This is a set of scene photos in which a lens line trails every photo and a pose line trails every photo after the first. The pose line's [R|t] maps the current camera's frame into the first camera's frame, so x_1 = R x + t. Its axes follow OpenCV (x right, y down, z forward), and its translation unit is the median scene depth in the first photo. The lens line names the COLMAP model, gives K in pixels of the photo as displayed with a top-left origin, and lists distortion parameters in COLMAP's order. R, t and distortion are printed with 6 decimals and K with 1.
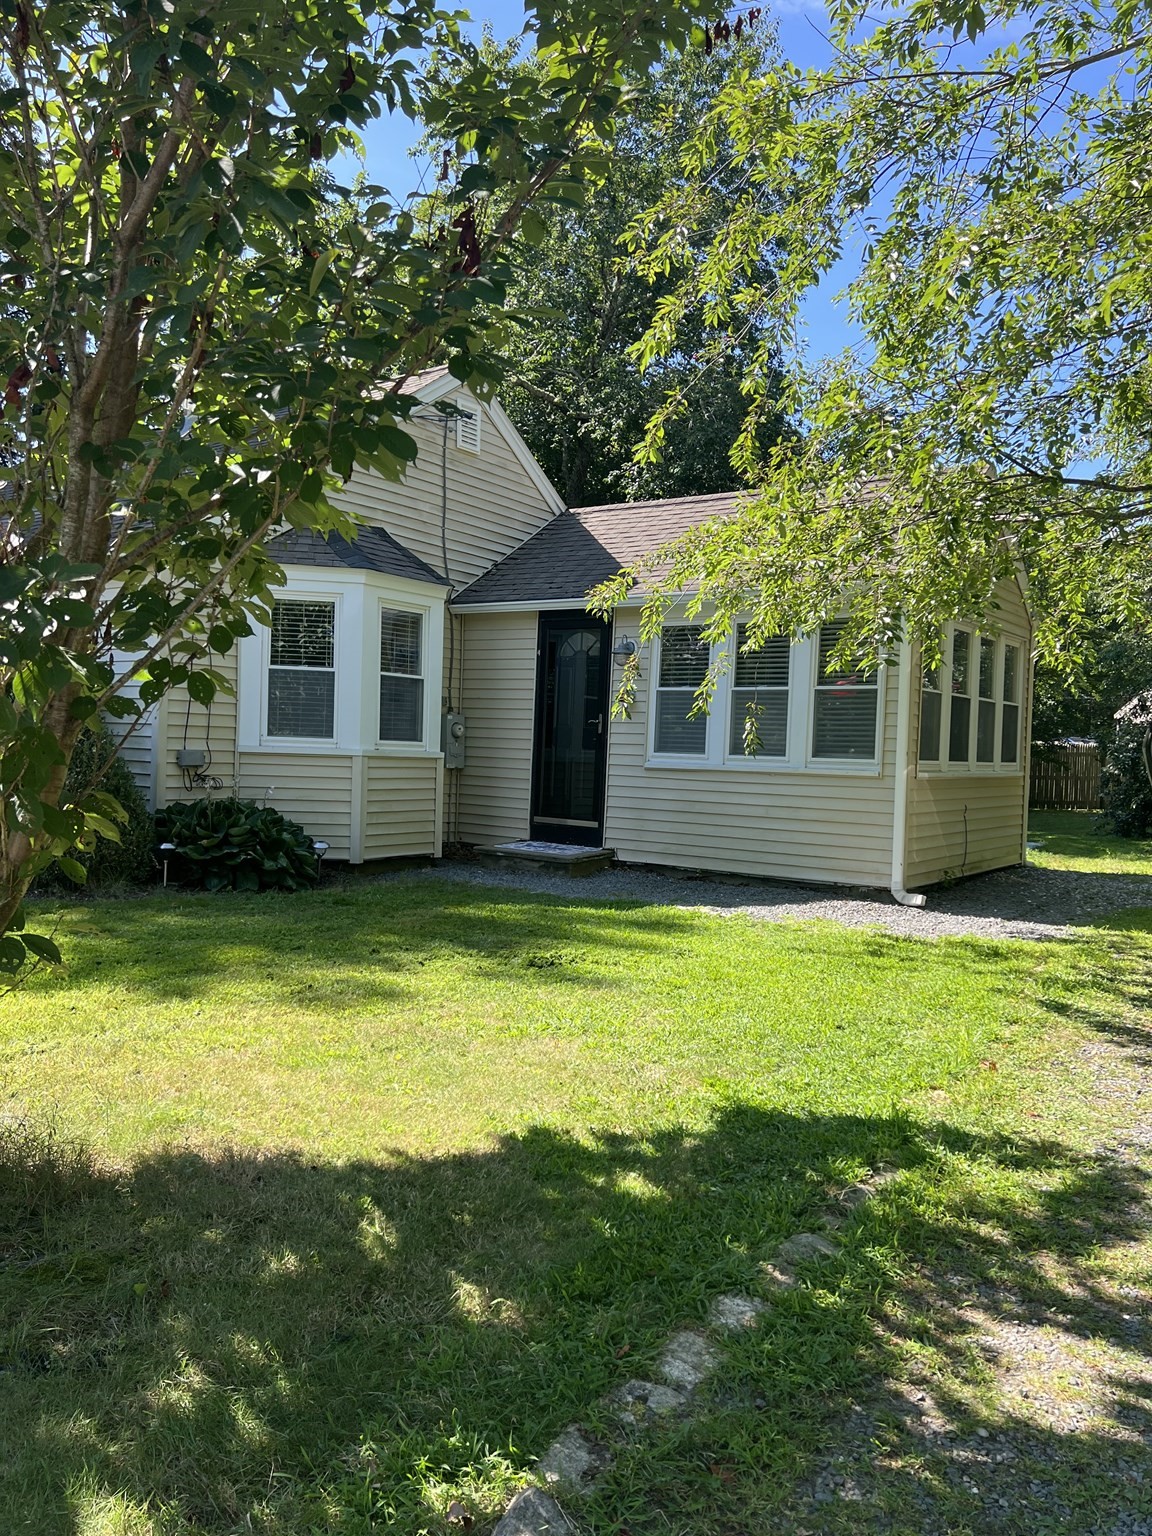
lens RADIAL K [[1140.6, 0, 575.8], [0, 1140.6, 784.5], [0, 0, 1]] dist [0.091091, -0.163781]
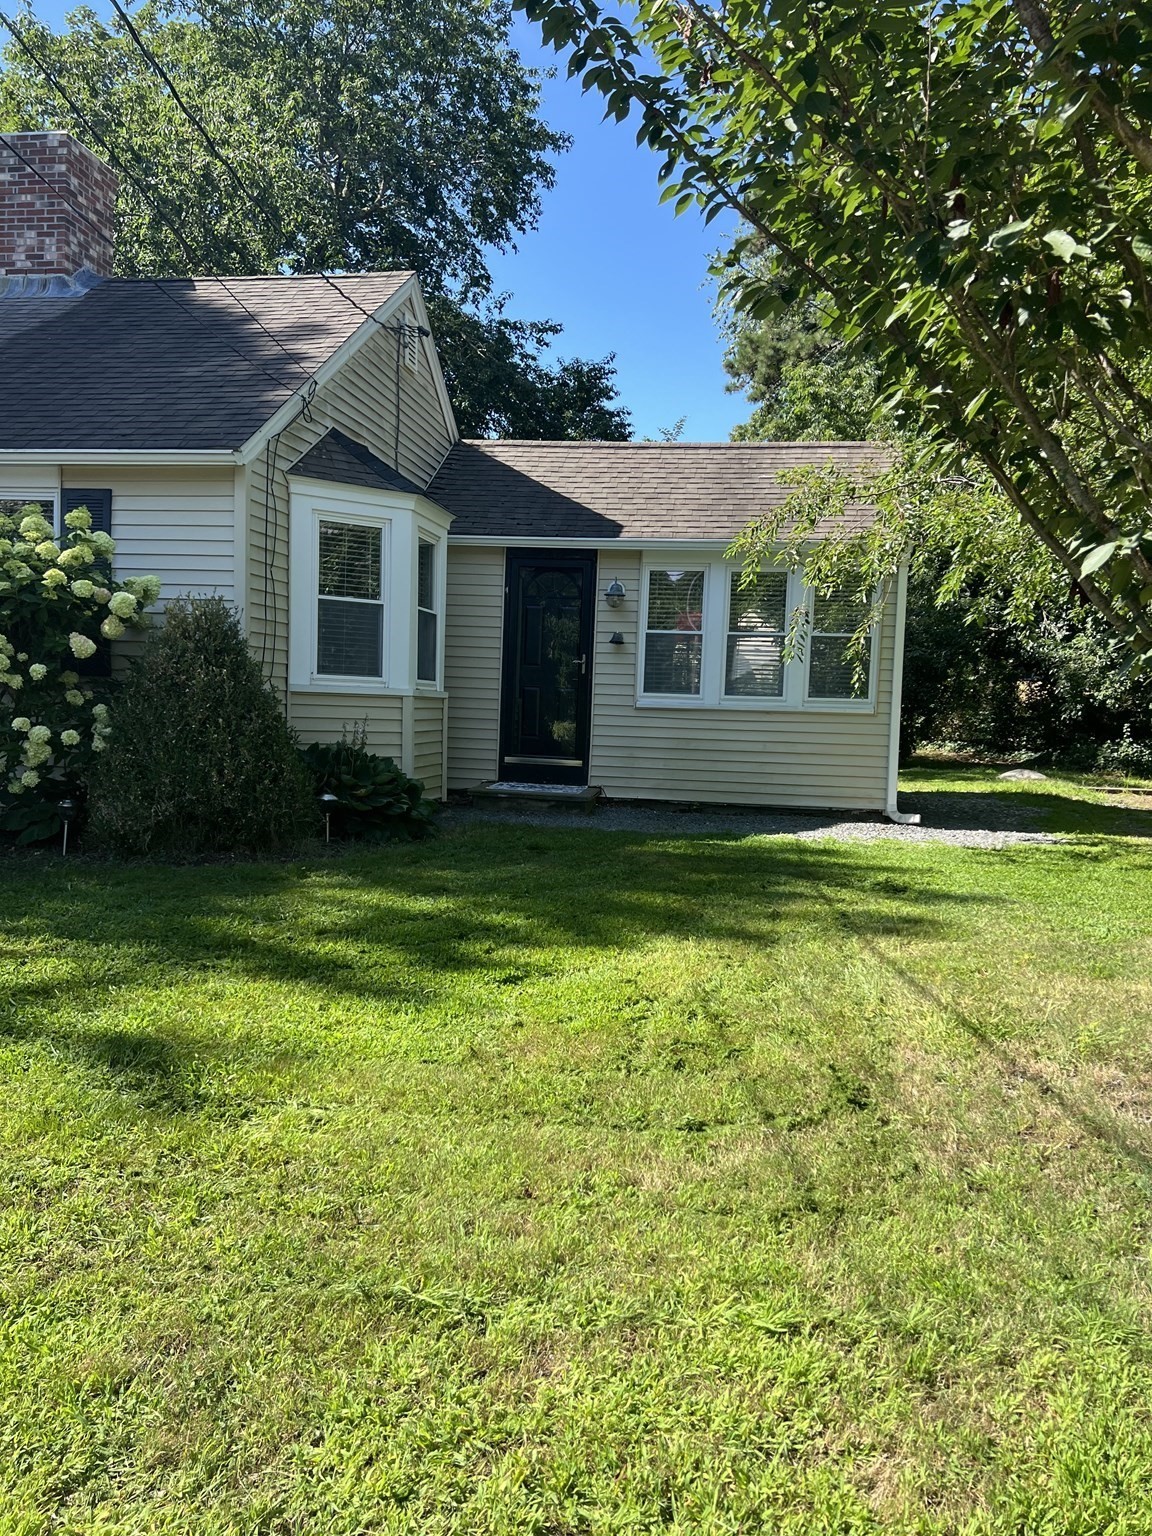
lens RADIAL K [[1152.1, 0, 580.3], [0, 1152.1, 774.6], [0, 0, 1]] dist [0.077003, -0.094626]
pose [[0.896632, -0.030713, 0.441710, -0.448964], [0.010208, 0.998760, 0.048725, -0.005025], [-0.442659, -0.039180, 0.895834, 0.081853]]
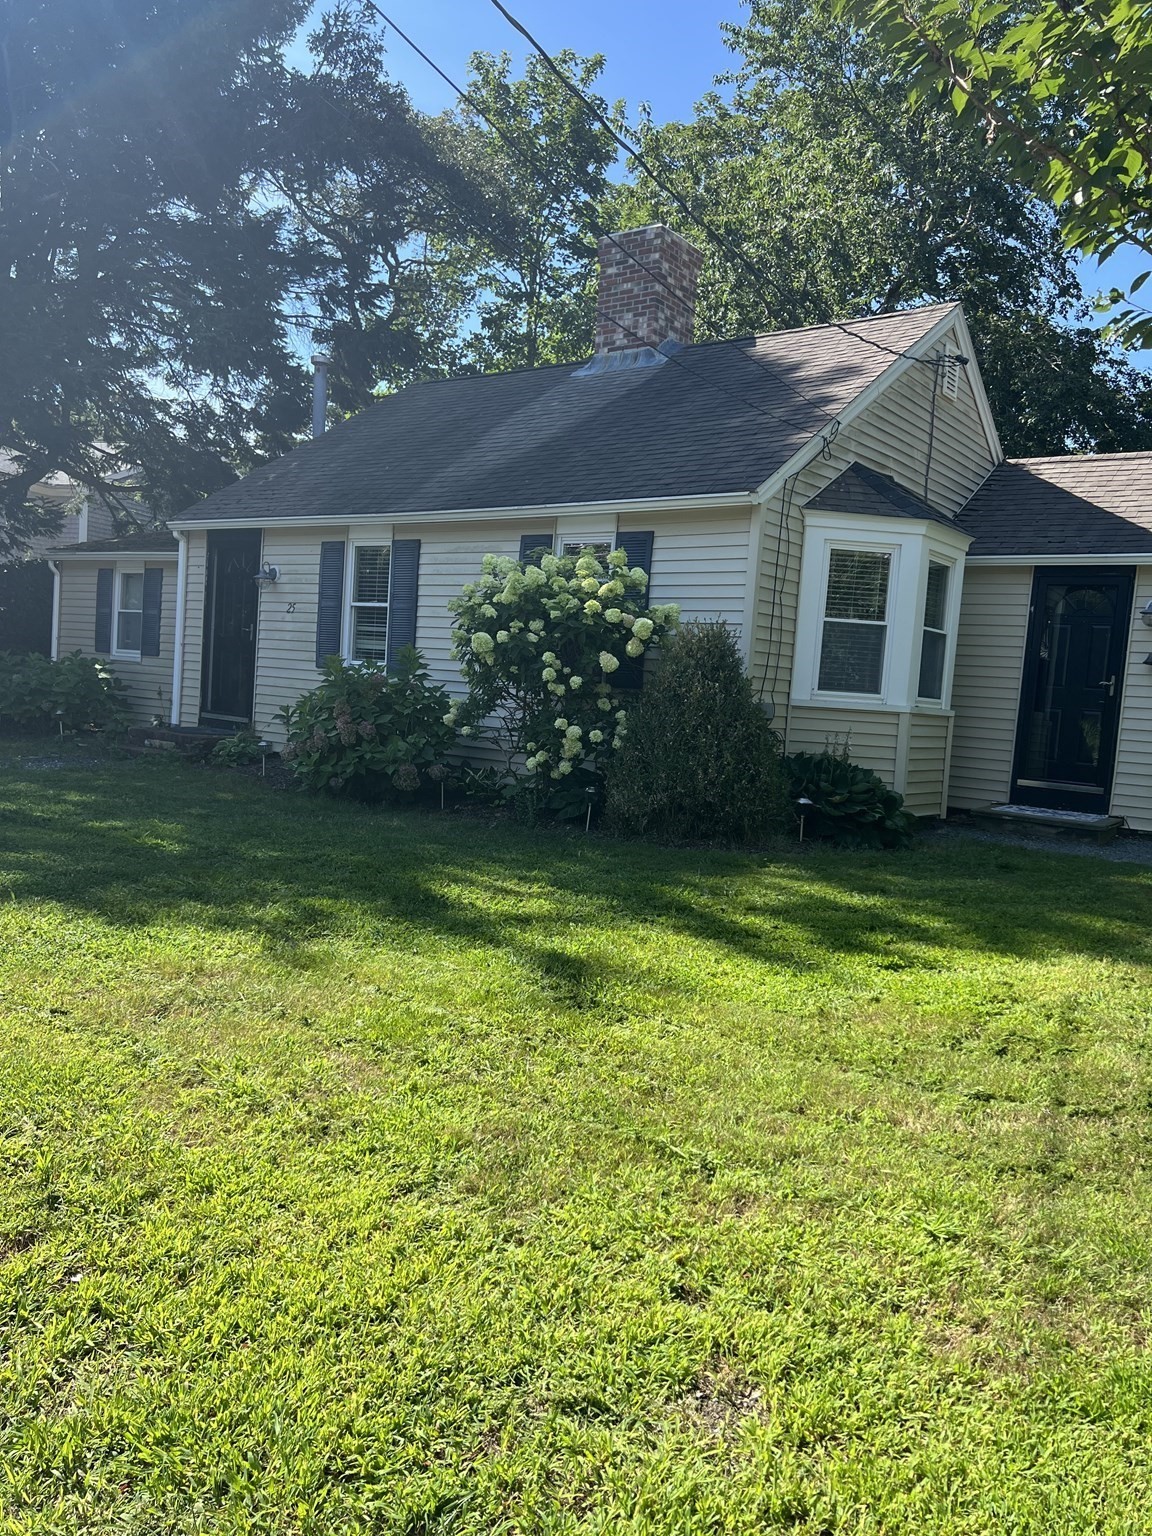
lens RADIAL K [[1140.6, 0, 575.8], [0, 1140.6, 784.5], [0, 0, 1]] dist [0.091091, -0.163781]
pose [[0.998552, 0.036538, -0.039484, -0.399469], [-0.034718, 0.998345, 0.045852, 0.000634], [0.041094, -0.044414, 0.998168, 0.006467]]
